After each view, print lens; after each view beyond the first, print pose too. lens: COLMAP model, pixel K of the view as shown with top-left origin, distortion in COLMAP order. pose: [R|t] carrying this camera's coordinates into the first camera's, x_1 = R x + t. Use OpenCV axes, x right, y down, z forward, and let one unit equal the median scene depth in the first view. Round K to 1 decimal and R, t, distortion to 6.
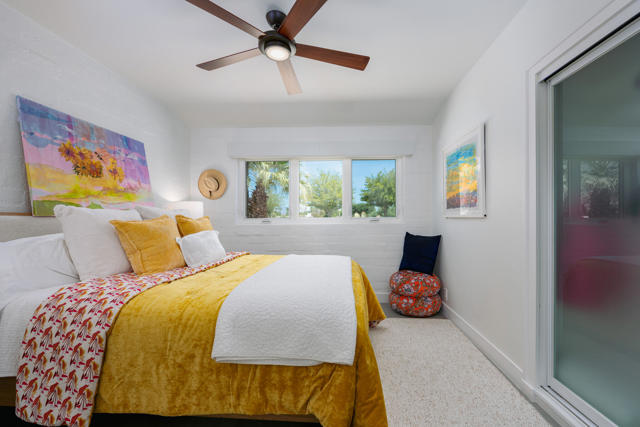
lens RADIAL K [[260.1, 0, 320.0], [0, 260.1, 213.5], [0, 0, 1]] dist [-0.001961, -0.000225]
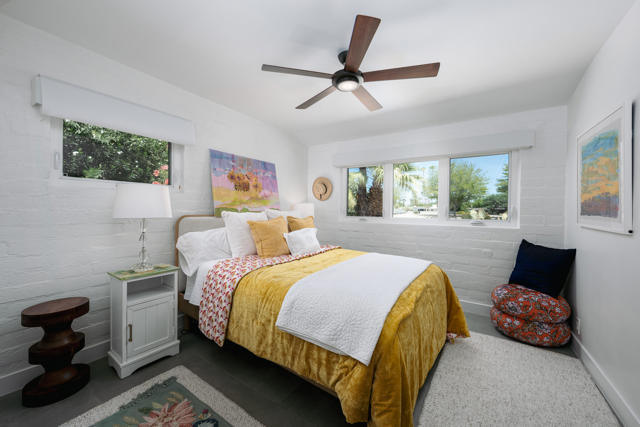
lens RADIAL K [[238.6, 0, 319.7], [0, 238.6, 202.9], [0, 0, 1]] dist [-0.000111, -0.000059]
pose [[0.851407, 0.008601, -0.524435, 0.306761], [-0.001954, 0.999911, 0.013226, -0.094645], [0.524502, -0.010236, 0.851348, -0.002349]]
